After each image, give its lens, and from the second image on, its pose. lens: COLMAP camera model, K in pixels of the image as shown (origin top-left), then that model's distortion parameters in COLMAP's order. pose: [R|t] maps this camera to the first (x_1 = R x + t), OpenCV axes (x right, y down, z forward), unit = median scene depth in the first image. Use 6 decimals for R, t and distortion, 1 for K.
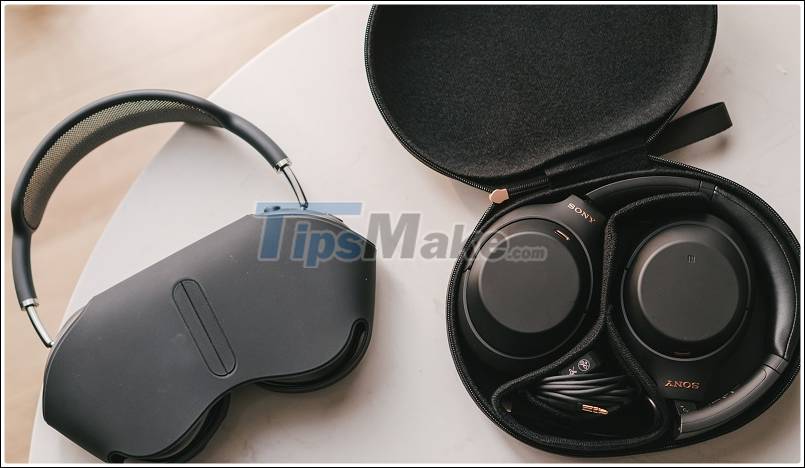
lens RADIAL K [[1411.4, 0, 403.3], [0, 1411.4, 233.5], [0, 0, 1]] dist [0.060494, 0.000000]
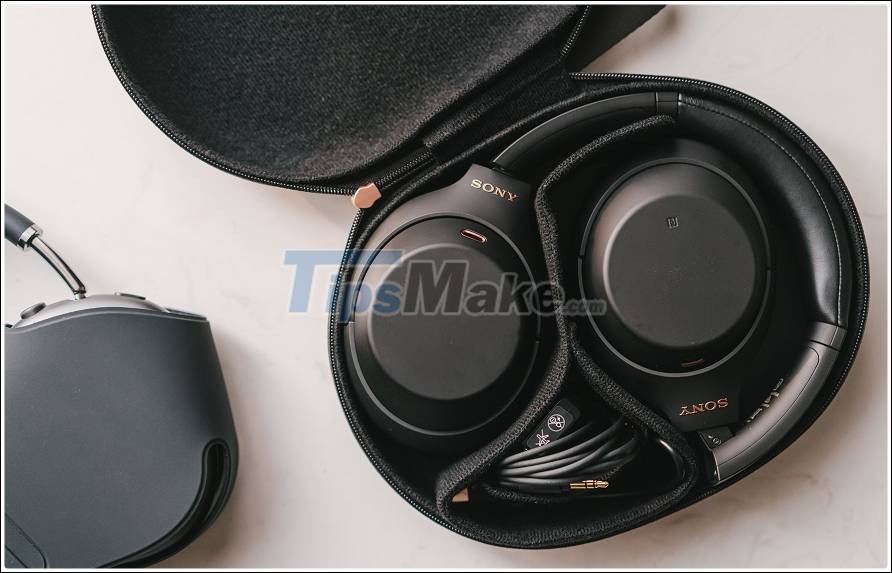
lens RADIAL K [[1426.6, 0, 444.6], [0, 1426.6, 287.5], [0, 0, 1]] dist [0.023081, 0.000000]
pose [[0.961230, -0.272515, 0.042098, 0.064016], [0.260338, 0.947195, 0.187204, -0.101172], [-0.090891, -0.168987, 0.981419, 0.345694]]
